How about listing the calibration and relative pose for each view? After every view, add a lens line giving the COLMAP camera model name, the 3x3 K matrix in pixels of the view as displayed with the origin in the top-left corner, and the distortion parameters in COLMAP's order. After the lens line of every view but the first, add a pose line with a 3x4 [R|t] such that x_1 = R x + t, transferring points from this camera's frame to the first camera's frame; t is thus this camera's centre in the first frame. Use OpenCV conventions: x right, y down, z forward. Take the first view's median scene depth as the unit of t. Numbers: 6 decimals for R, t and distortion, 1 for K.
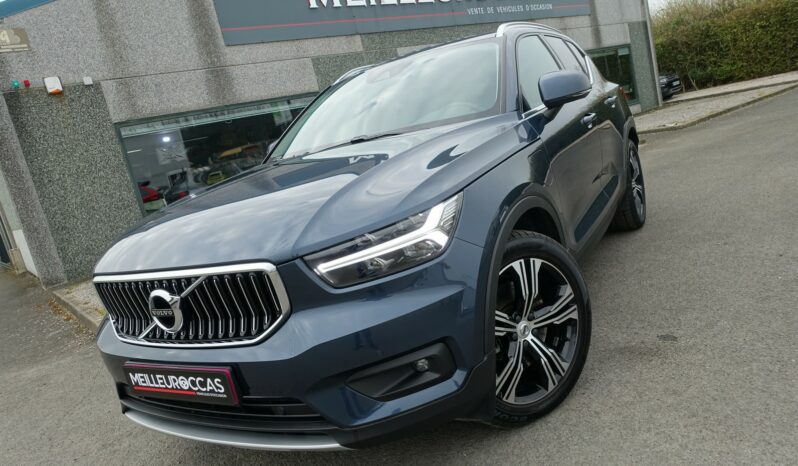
lens RADIAL K [[549.8, 0, 396.3], [0, 549.8, 239.7], [0, 0, 1]] dist [-0.005444, 0.005393]
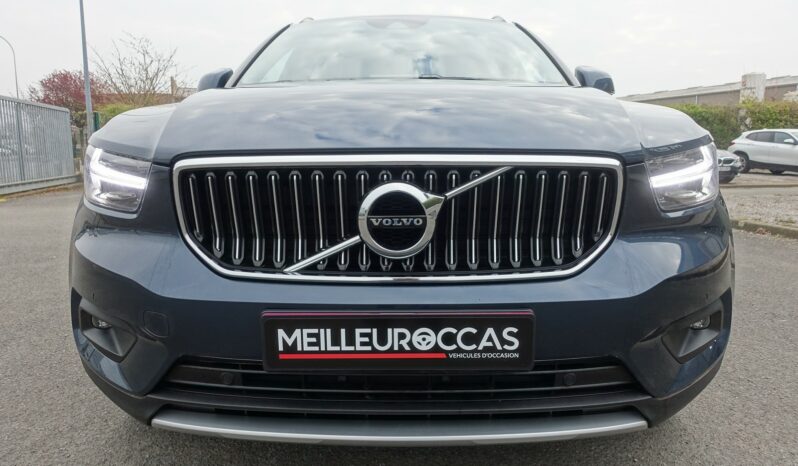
lens RADIAL K [[549.8, 0, 400.1], [0, 549.8, 247.4], [0, 0, 1]] dist [-0.005444, 0.005393]
pose [[0.848250, 0.117657, 0.516360, -0.747487], [-0.083234, 0.992510, -0.089418, 0.219647], [-0.523014, 0.032870, 0.851690, 0.499170]]
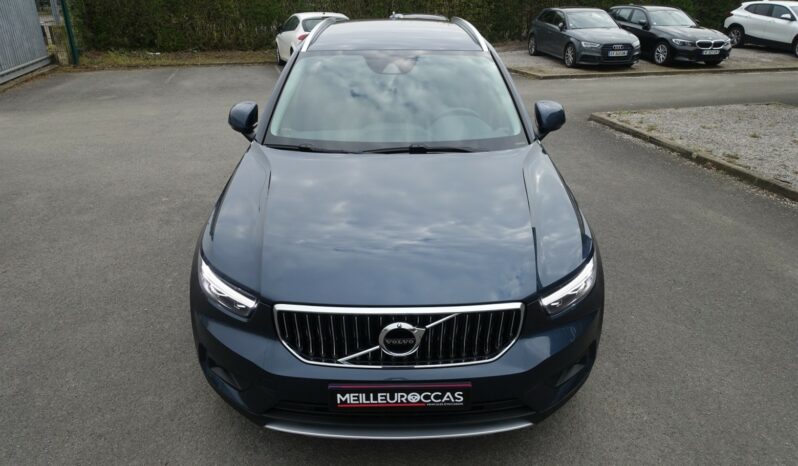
lens RADIAL K [[585.3, 0, 397.5], [0, 585.3, 236.9], [0, 0, 1]] dist [0.003541, -0.007464]
pose [[0.835050, -0.029068, 0.549405, -1.105955], [-0.080981, 0.981232, 0.175000, -0.293284], [-0.544181, -0.190625, 0.817024, 0.068965]]
